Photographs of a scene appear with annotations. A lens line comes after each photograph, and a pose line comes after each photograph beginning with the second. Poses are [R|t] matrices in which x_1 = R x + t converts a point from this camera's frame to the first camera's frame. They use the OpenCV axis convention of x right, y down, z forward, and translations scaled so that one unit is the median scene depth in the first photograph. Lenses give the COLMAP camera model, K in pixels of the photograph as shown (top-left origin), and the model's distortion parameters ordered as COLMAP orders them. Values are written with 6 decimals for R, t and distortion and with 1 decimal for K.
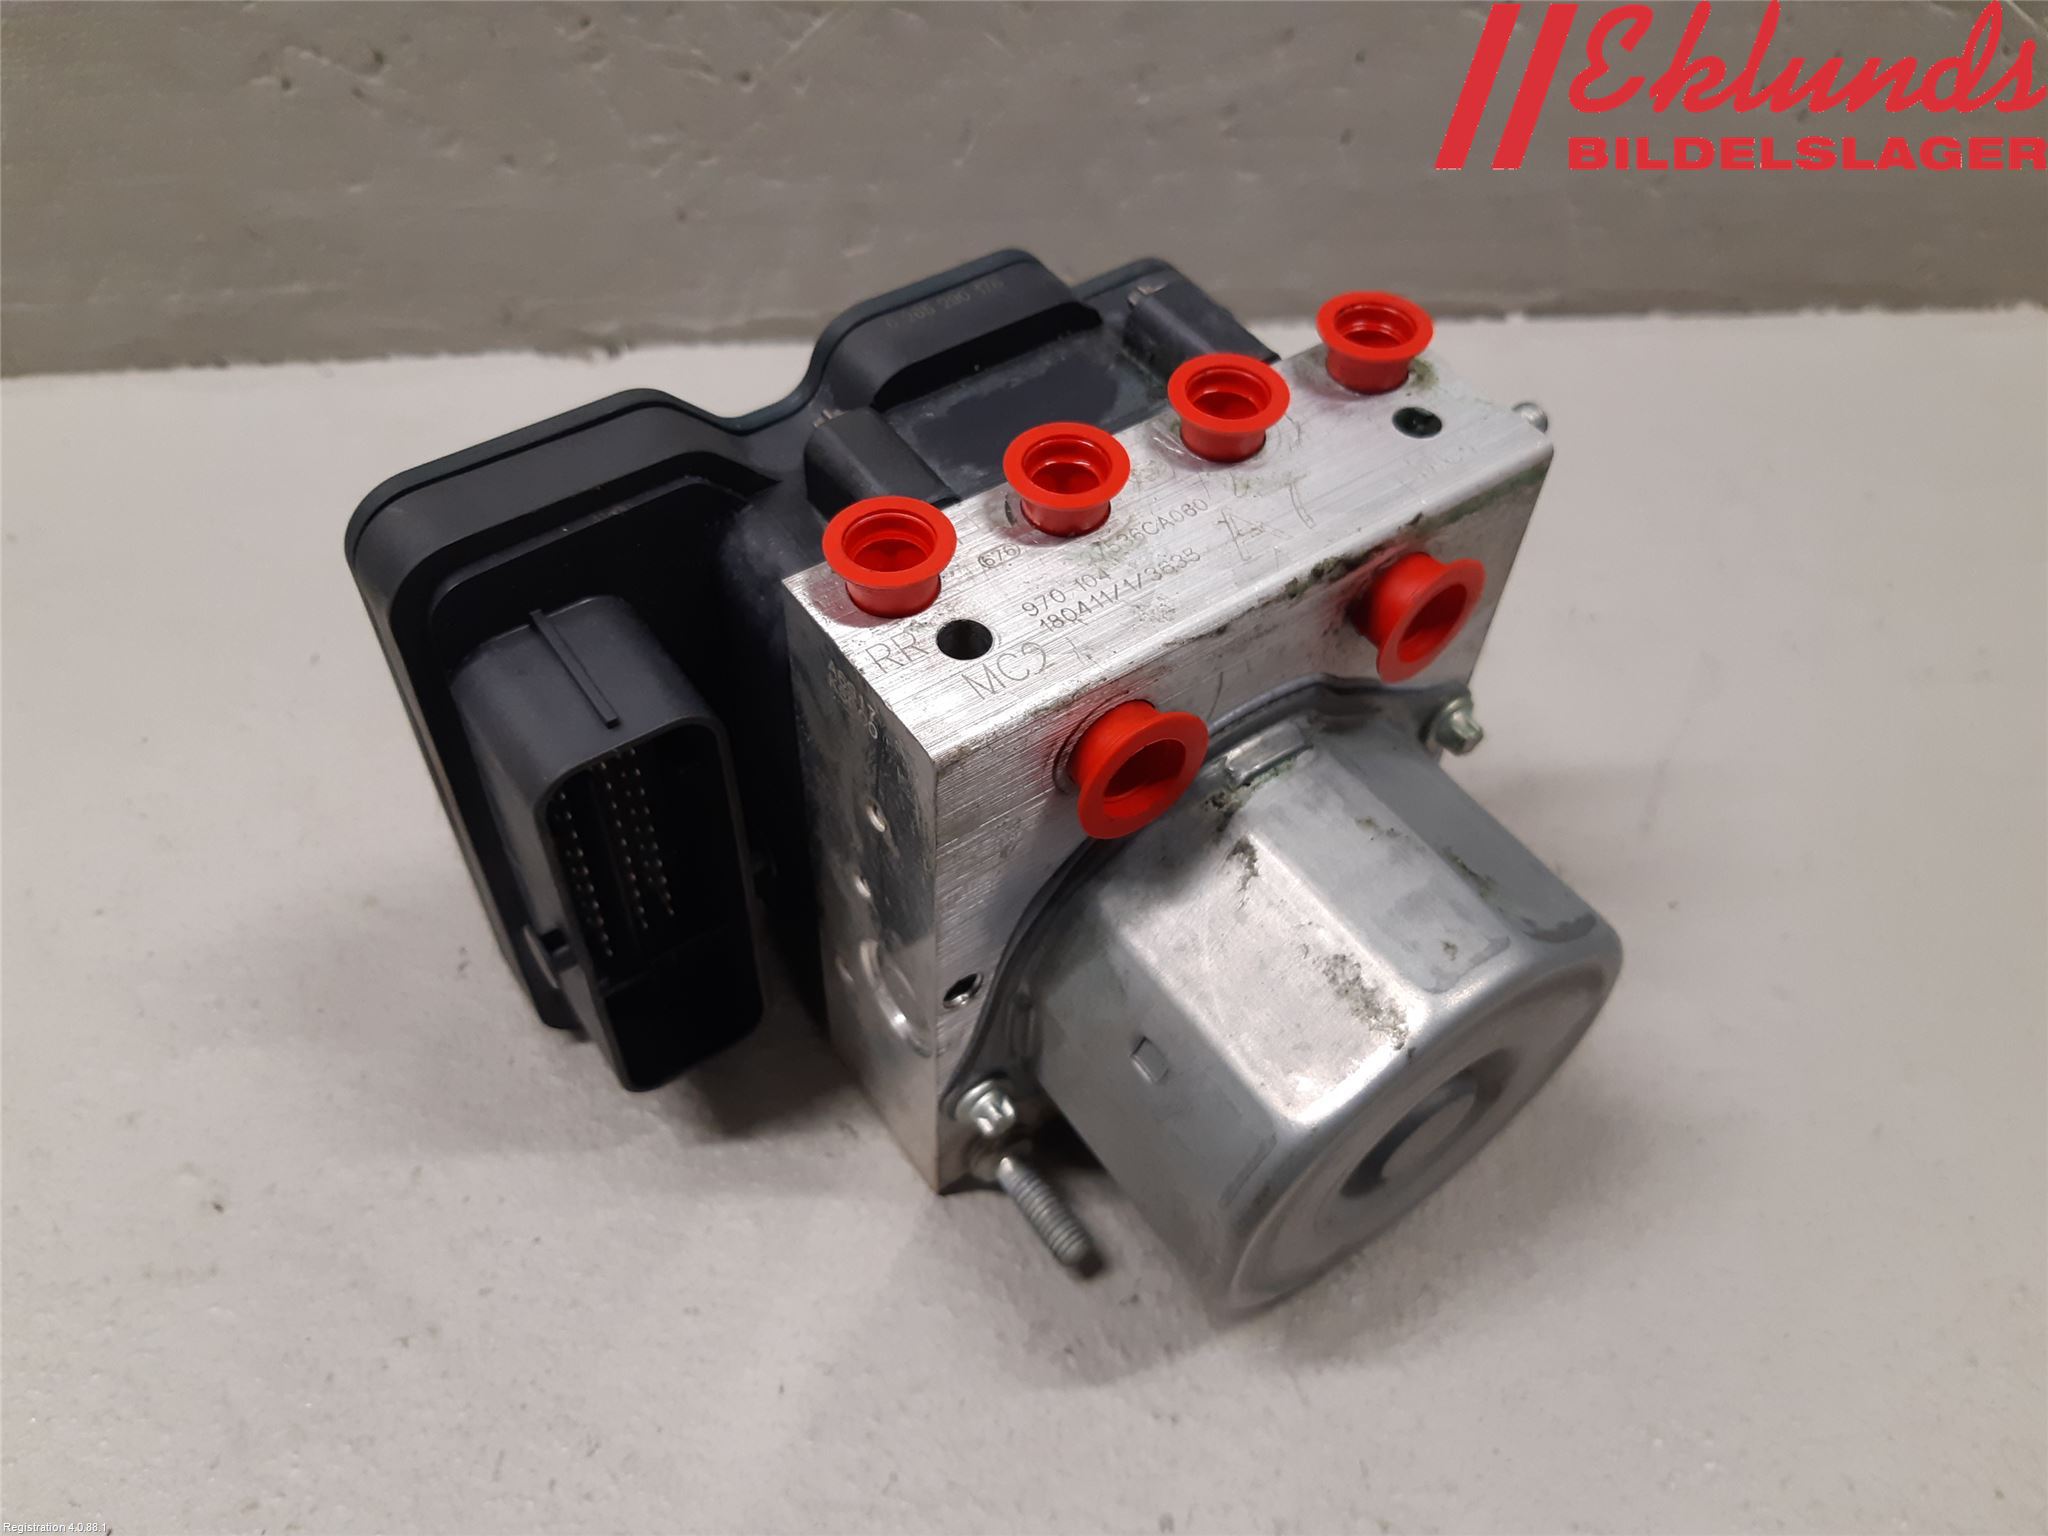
lens RADIAL K [[1573.1, 0, 1019.6], [0, 1573.1, 857.3], [0, 0, 1]] dist [0.007550, -0.081566]
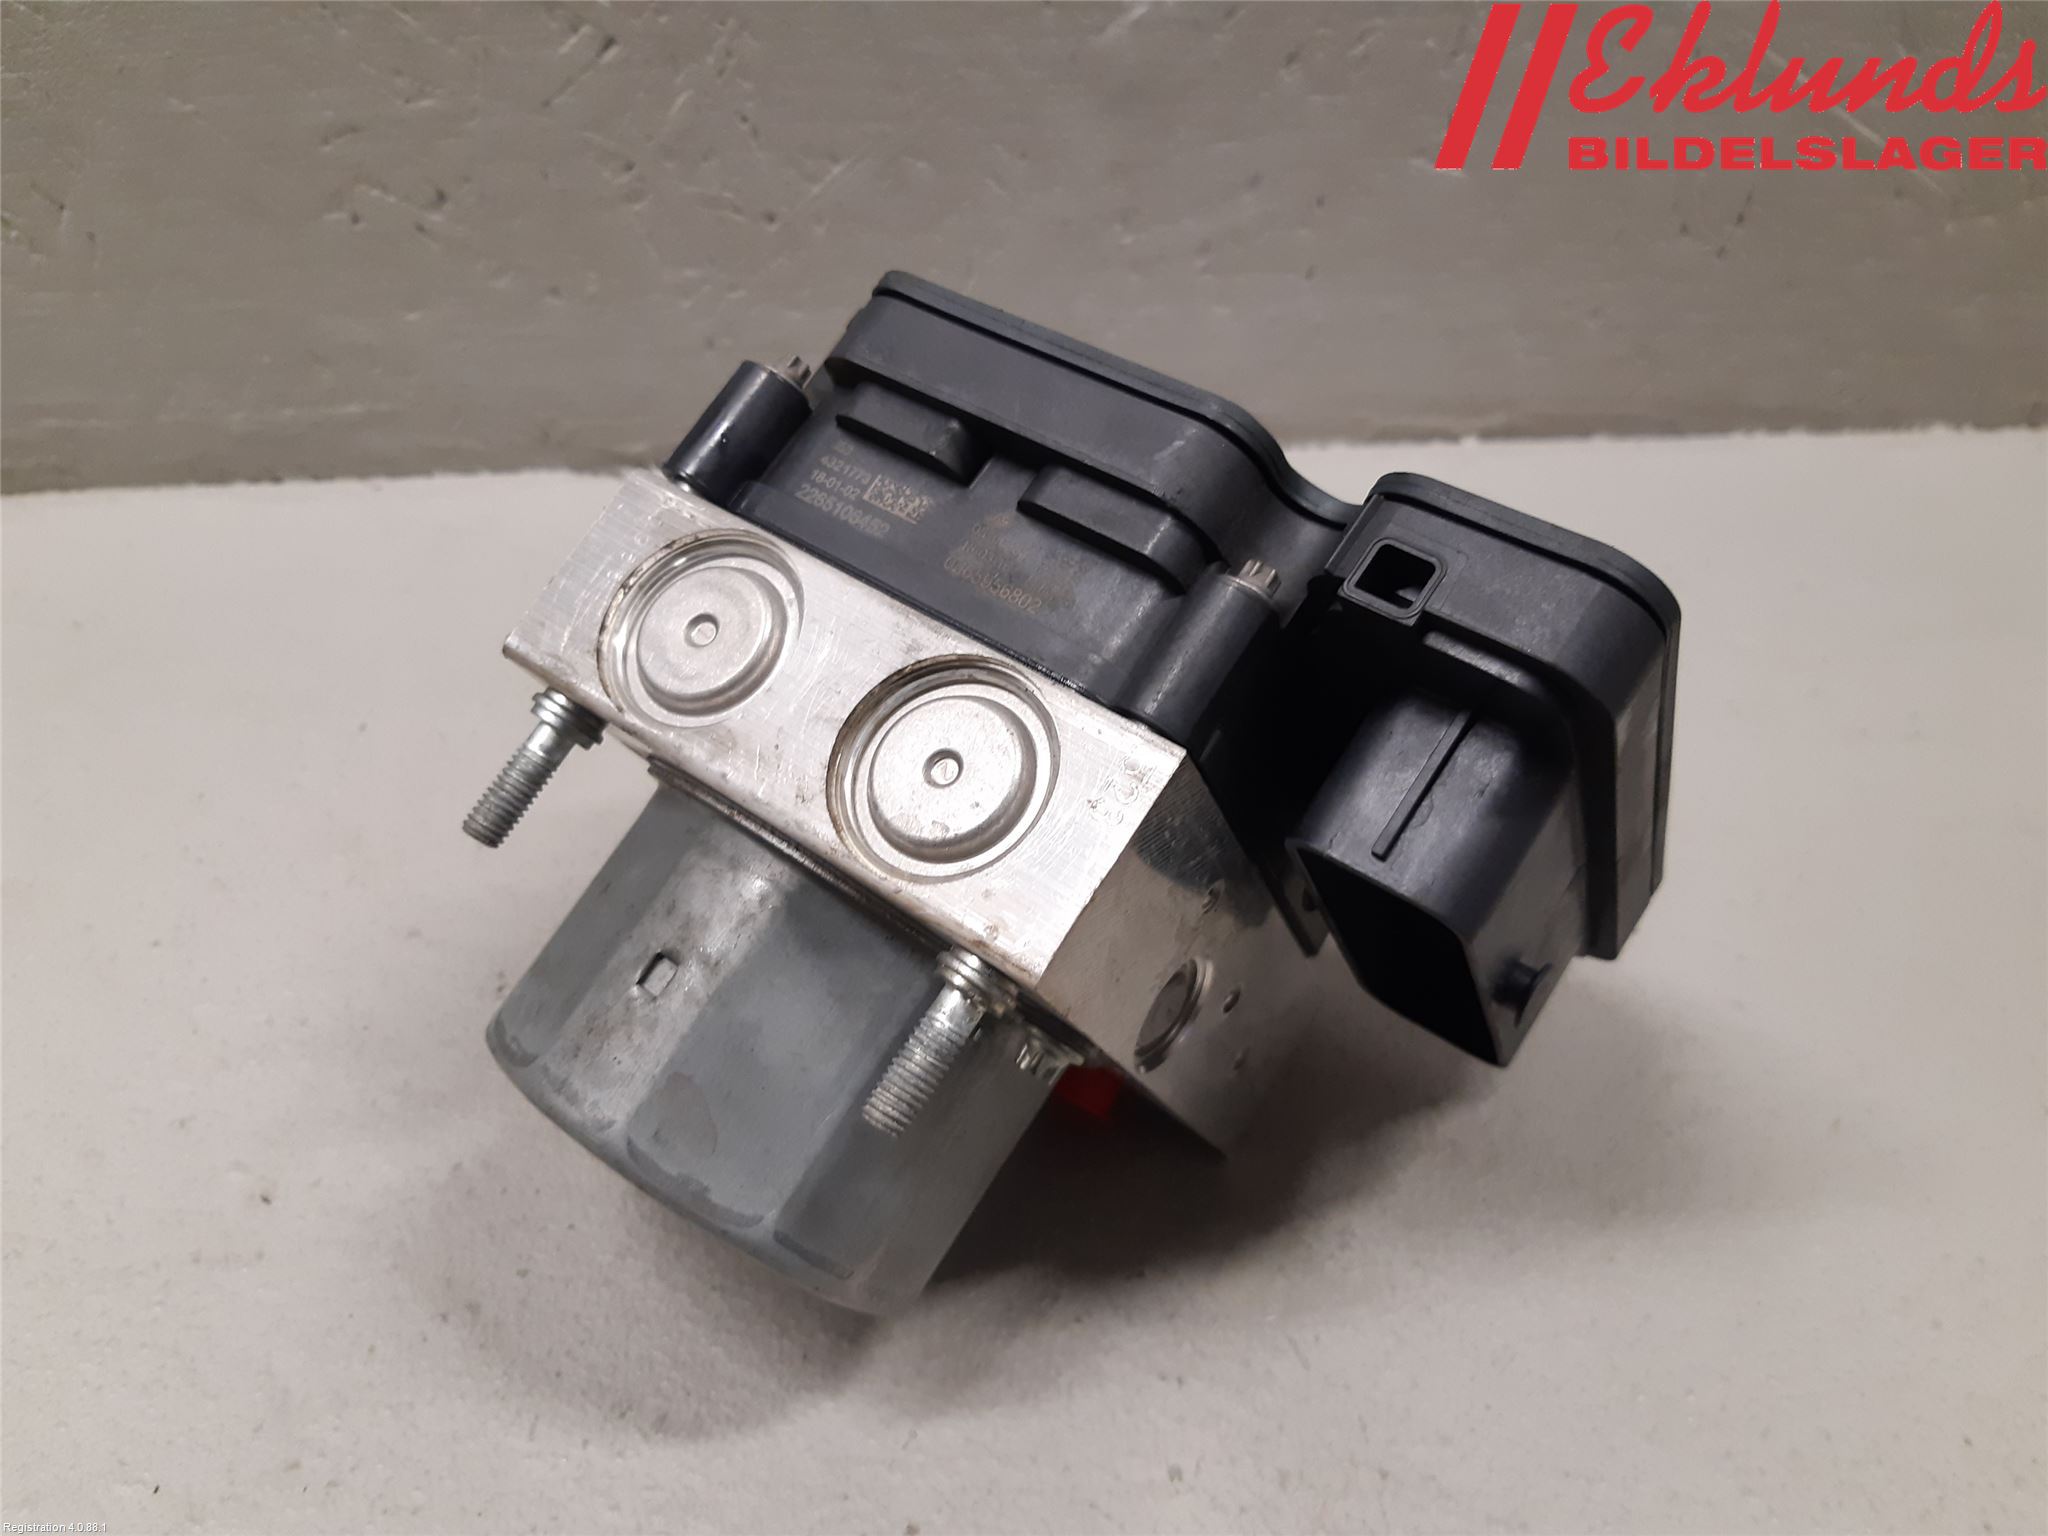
lens RADIAL K [[1573.1, 0, 1019.6], [0, 1573.1, 857.3], [0, 0, 1]] dist [0.007550, -0.081566]
pose [[0.999930, -0.005328, 0.010571, -0.015659], [0.006598, 0.992260, -0.124004, 0.121791], [-0.009829, 0.124066, 0.992225, -0.071788]]
